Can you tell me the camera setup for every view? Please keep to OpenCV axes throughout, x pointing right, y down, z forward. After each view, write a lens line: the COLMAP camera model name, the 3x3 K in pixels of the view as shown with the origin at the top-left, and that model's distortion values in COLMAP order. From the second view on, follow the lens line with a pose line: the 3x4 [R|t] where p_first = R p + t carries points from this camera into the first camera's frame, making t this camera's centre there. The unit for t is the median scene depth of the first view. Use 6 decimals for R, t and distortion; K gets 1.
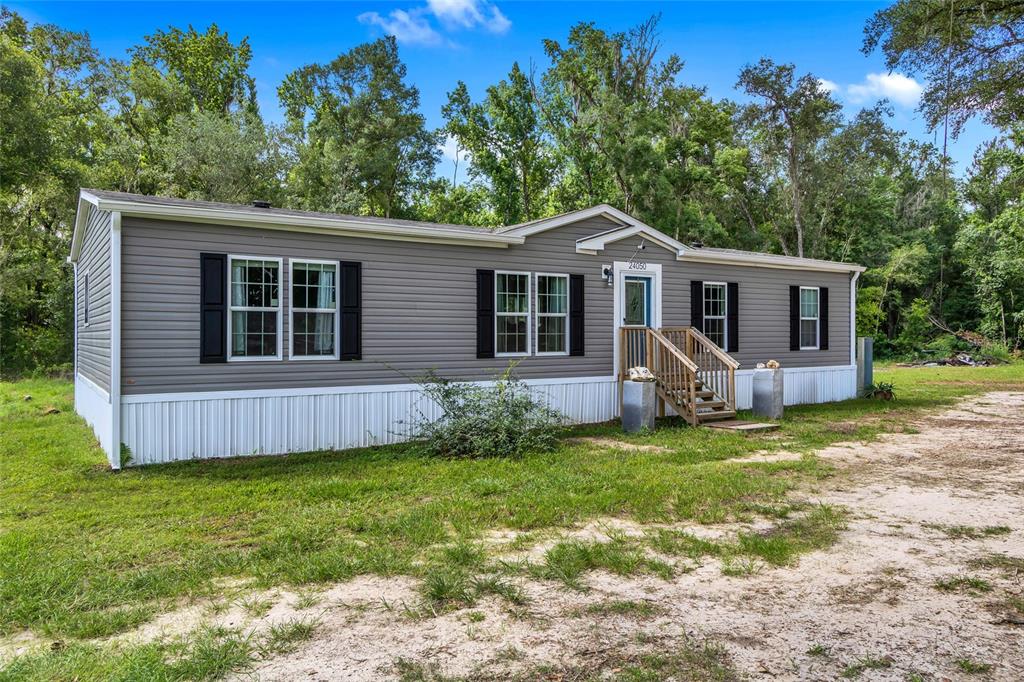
lens RADIAL K [[748.6, 0, 513.9], [0, 748.6, 334.1], [0, 0, 1]] dist [0.019849, -0.011937]
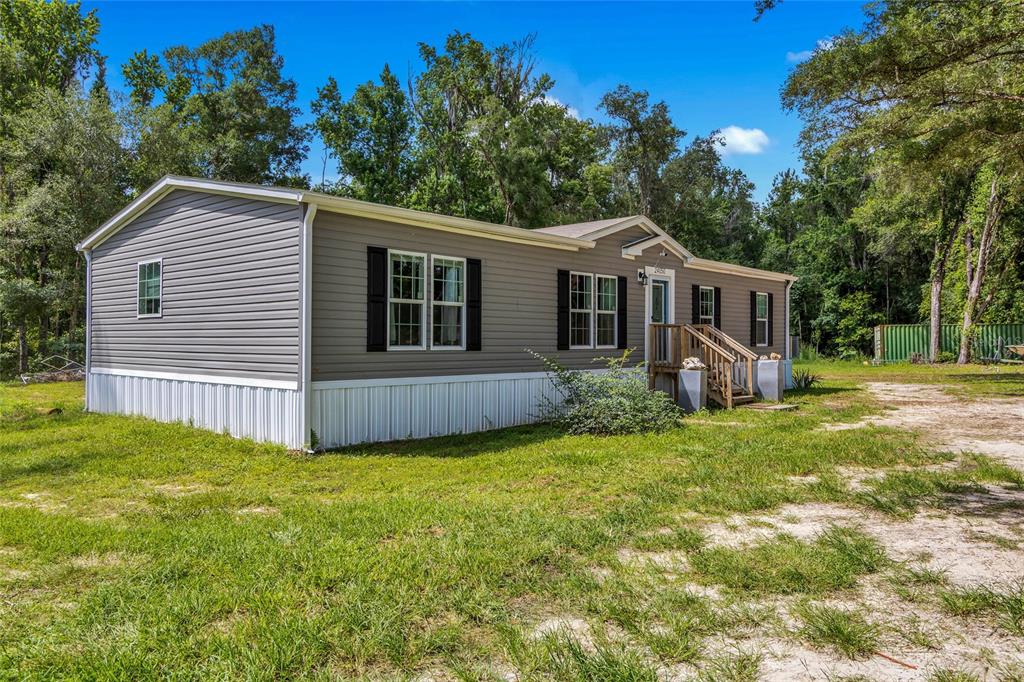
lens RADIAL K [[748.6, 0, 505.5], [0, 748.6, 341.6], [0, 0, 1]] dist [0.019849, -0.011937]
pose [[0.967115, 0.004433, 0.254301, -0.289097], [-0.005595, 0.999977, 0.003848, 0.011210], [-0.254278, -0.005144, 0.967117, -0.036630]]
